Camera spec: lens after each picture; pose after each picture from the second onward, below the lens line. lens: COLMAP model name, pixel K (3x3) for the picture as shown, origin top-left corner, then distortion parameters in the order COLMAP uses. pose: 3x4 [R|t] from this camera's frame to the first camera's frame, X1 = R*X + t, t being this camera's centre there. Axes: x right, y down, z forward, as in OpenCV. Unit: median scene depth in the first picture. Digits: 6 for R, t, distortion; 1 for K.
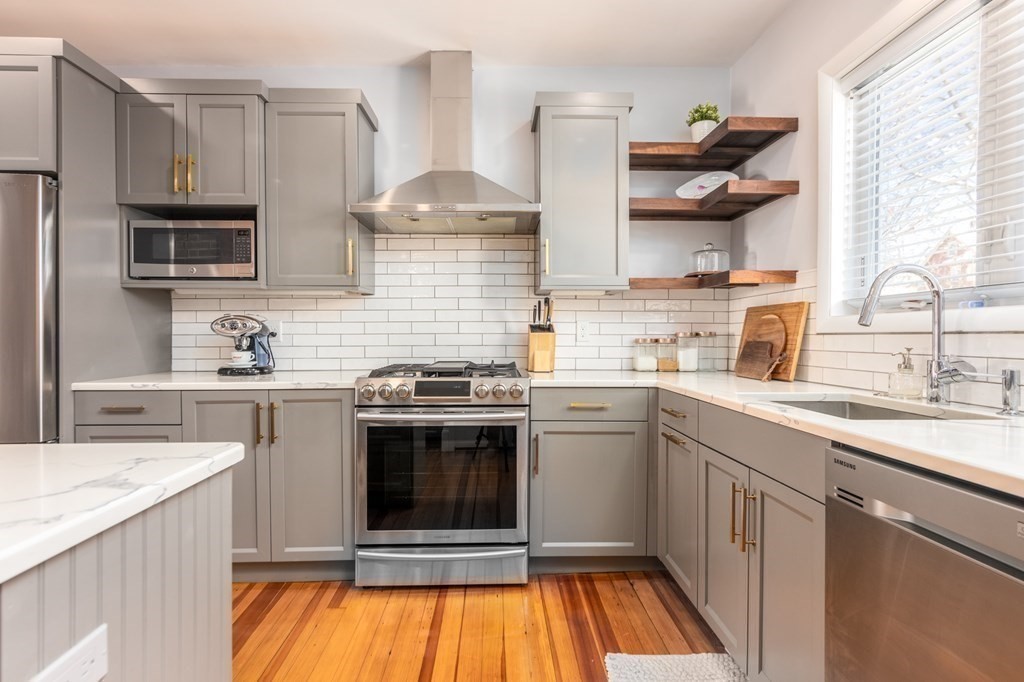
lens RADIAL K [[497.4, 0, 512.0], [0, 497.4, 341.0], [0, 0, 1]] dist [-0.001137, 0.000348]
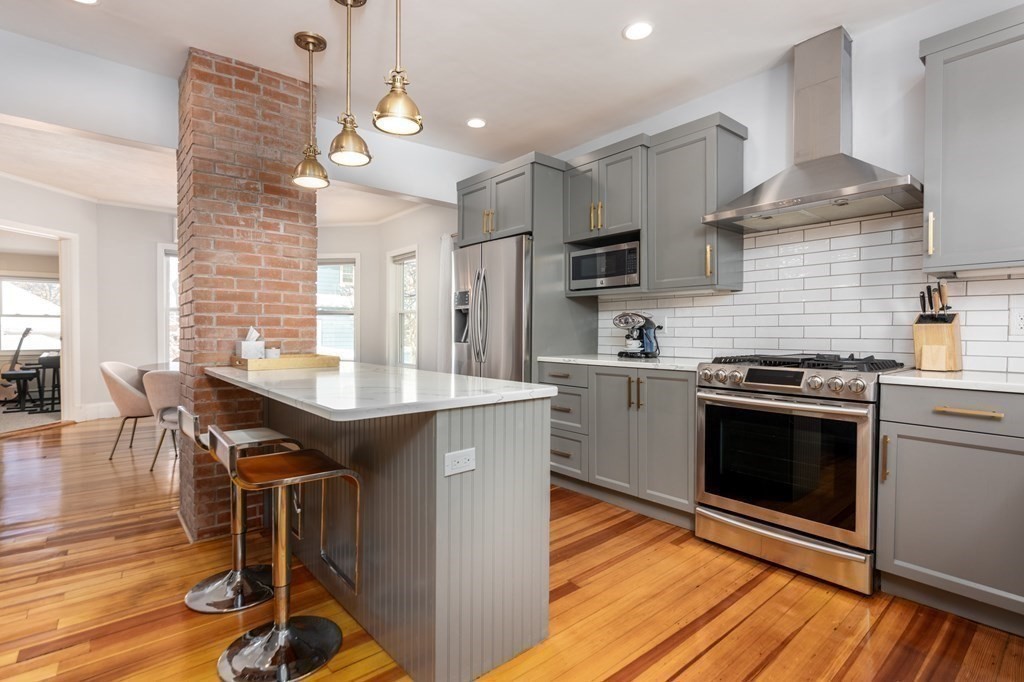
lens RADIAL K [[497.4, 0, 512.0], [0, 497.4, 341.0], [0, 0, 1]] dist [-0.001137, 0.000348]
pose [[0.621928, 0.016325, -0.782904, 0.325183], [-0.010467, 0.999867, 0.012534, 0.010925], [0.783004, 0.000399, 0.622016, -0.090253]]
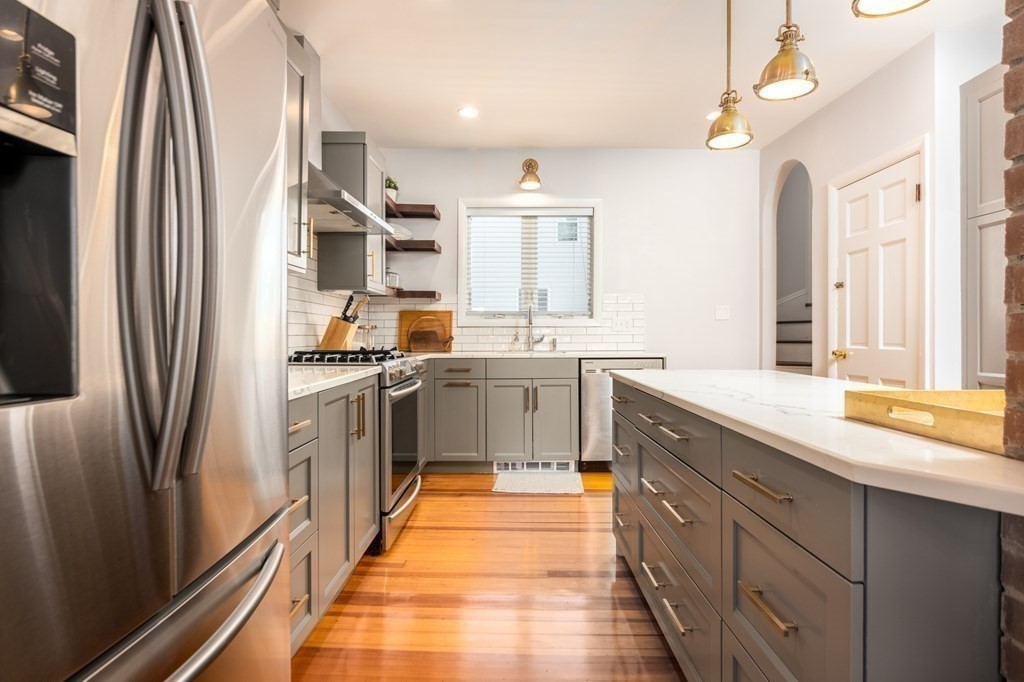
lens RADIAL K [[491.8, 0, 512.0], [0, 491.8, 341.0], [0, 0, 1]] dist [-0.001231, -0.000196]
pose [[0.037017, -0.006054, 0.999296, -1.291876], [0.008654, 0.999946, 0.005737, 0.030875], [-0.999277, 0.008435, 0.037067, 0.644227]]
